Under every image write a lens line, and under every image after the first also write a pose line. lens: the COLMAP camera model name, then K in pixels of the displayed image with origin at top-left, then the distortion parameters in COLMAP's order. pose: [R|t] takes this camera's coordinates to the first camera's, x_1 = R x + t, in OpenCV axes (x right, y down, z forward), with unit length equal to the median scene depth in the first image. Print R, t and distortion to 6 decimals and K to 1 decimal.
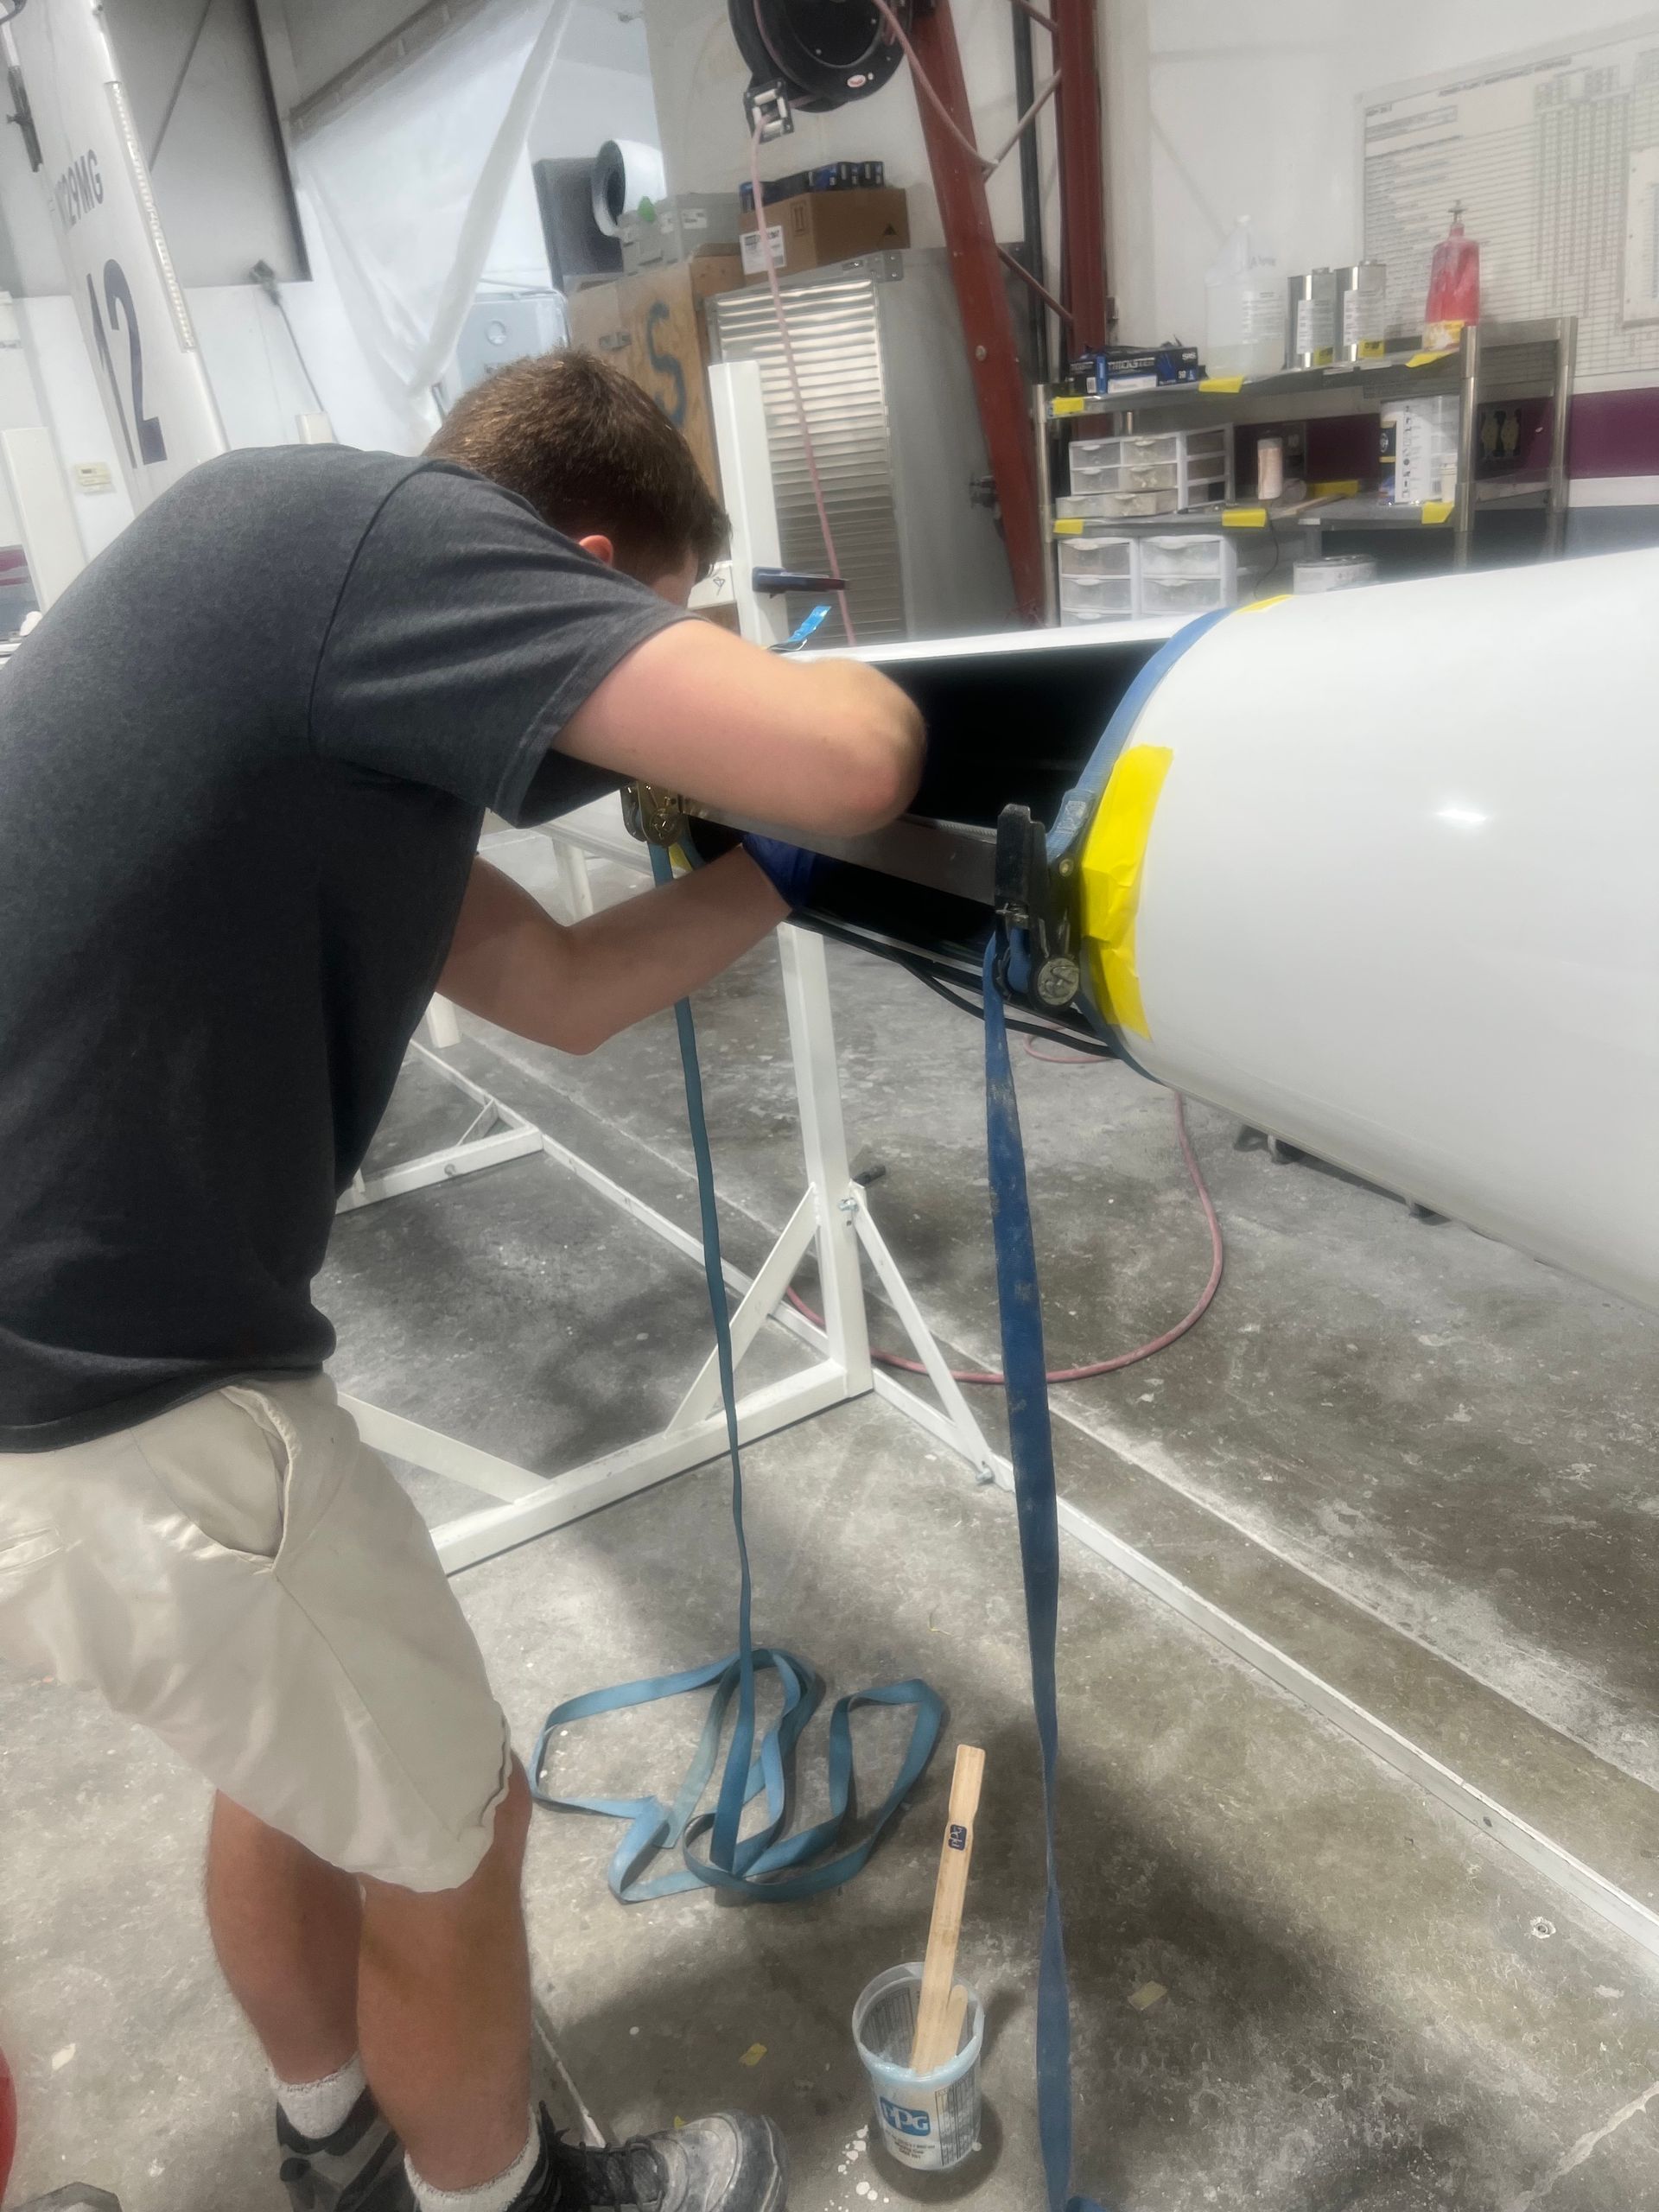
lens RADIAL K [[1763.6, 0, 829.5], [0, 1763.6, 1106.0], [0, 0, 1]] dist [0.123847, -0.129483]
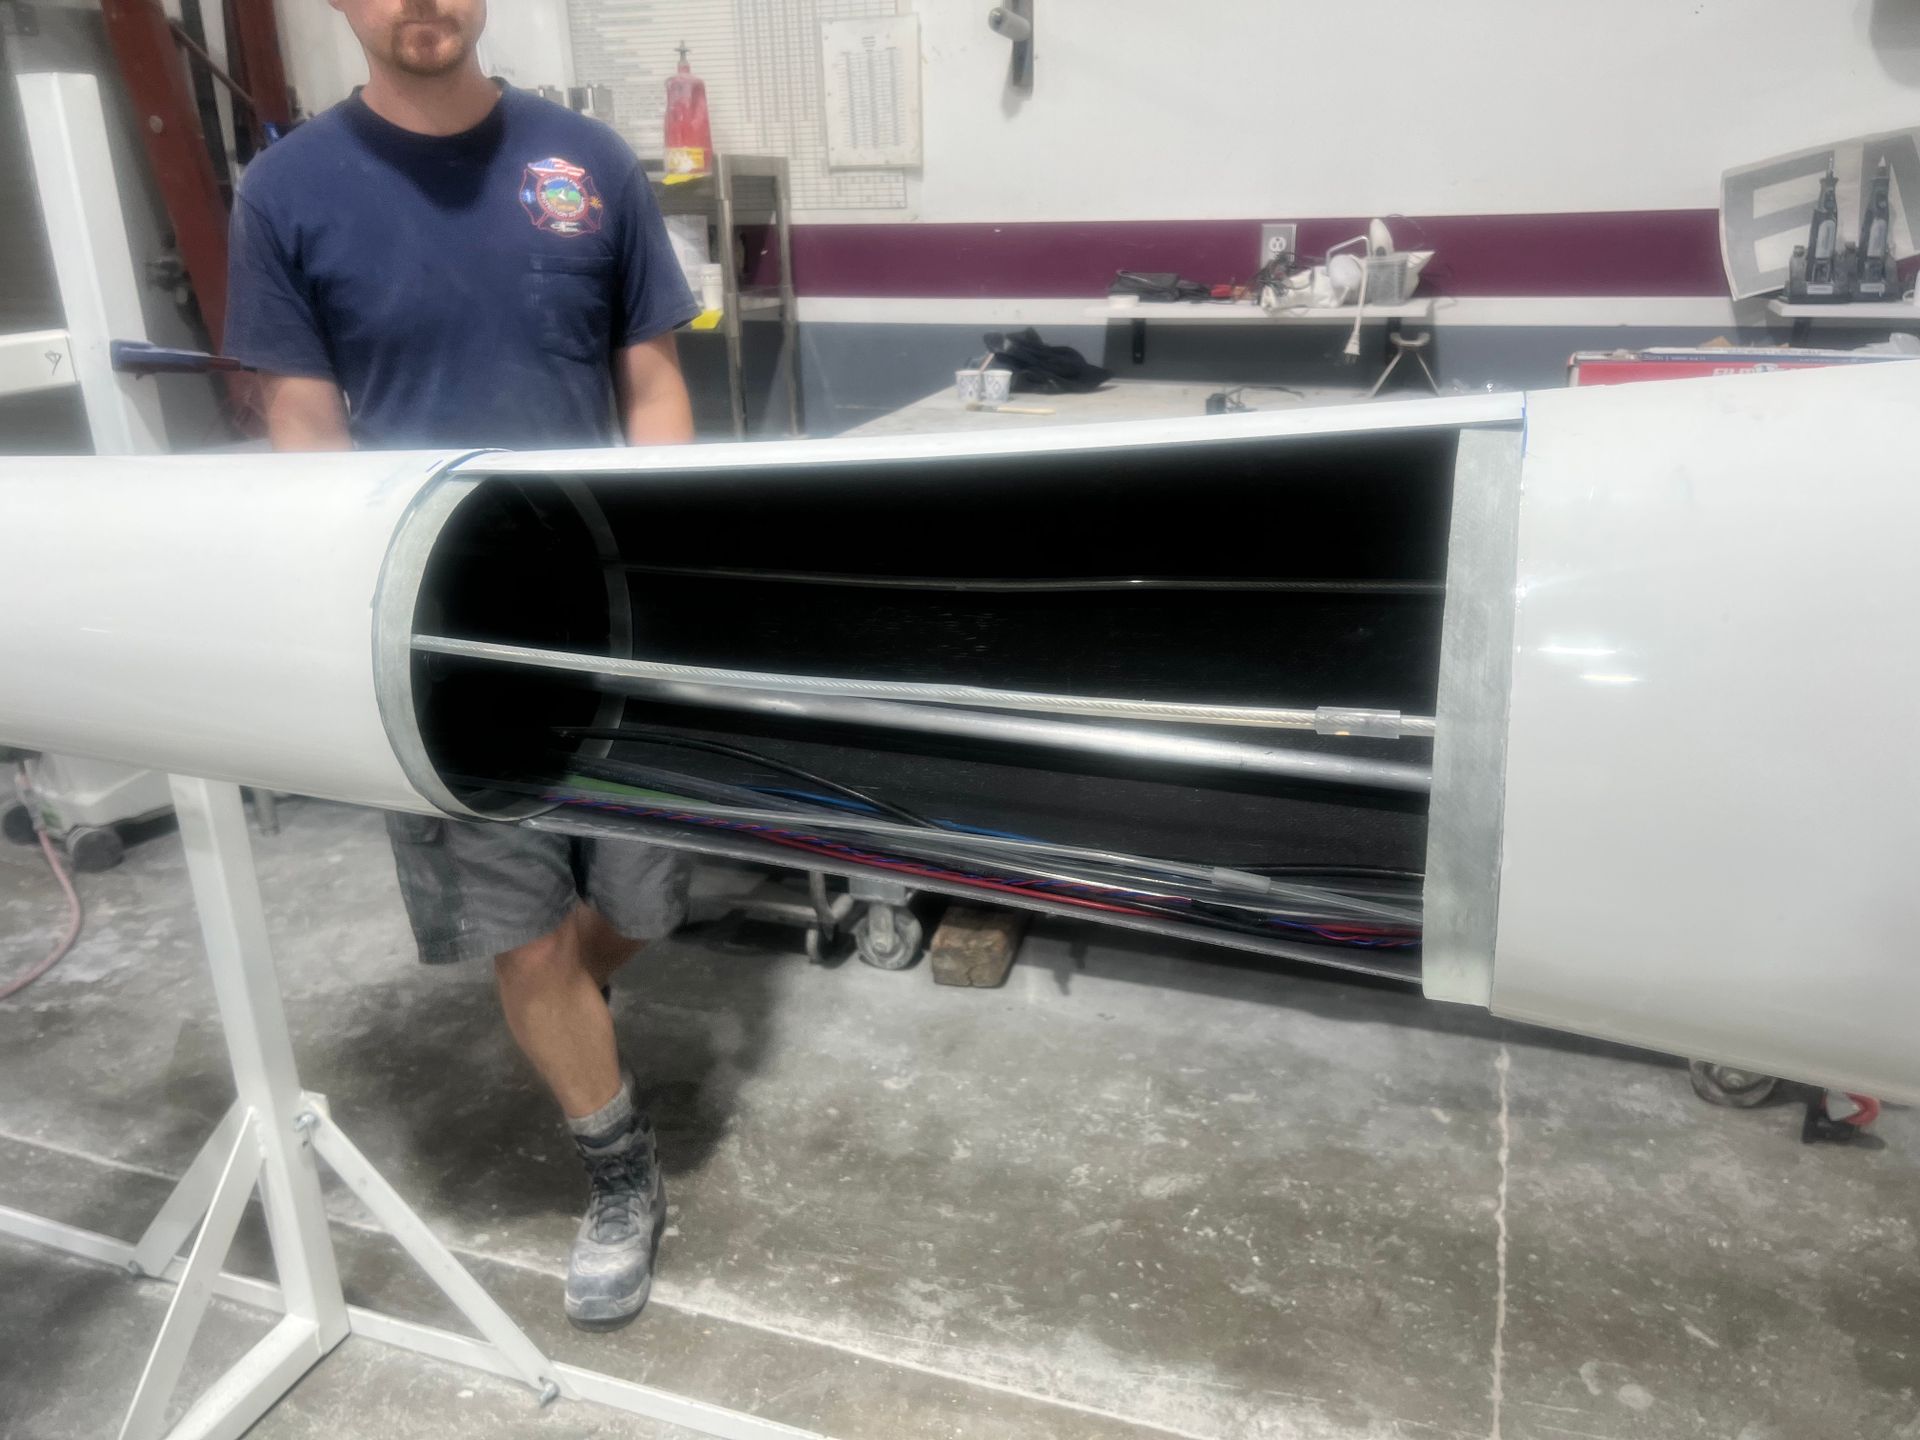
lens RADIAL K [[1498.0, 0, 960.0], [0, 1498.0, 720.0], [0, 0, 1]] dist [0.024038, -0.001320]
pose [[0.779817, -0.126084, 0.613178, -0.147758], [0.165160, 0.986240, -0.007250, -0.067206], [-0.603827, 0.106926, 0.789911, 0.248665]]
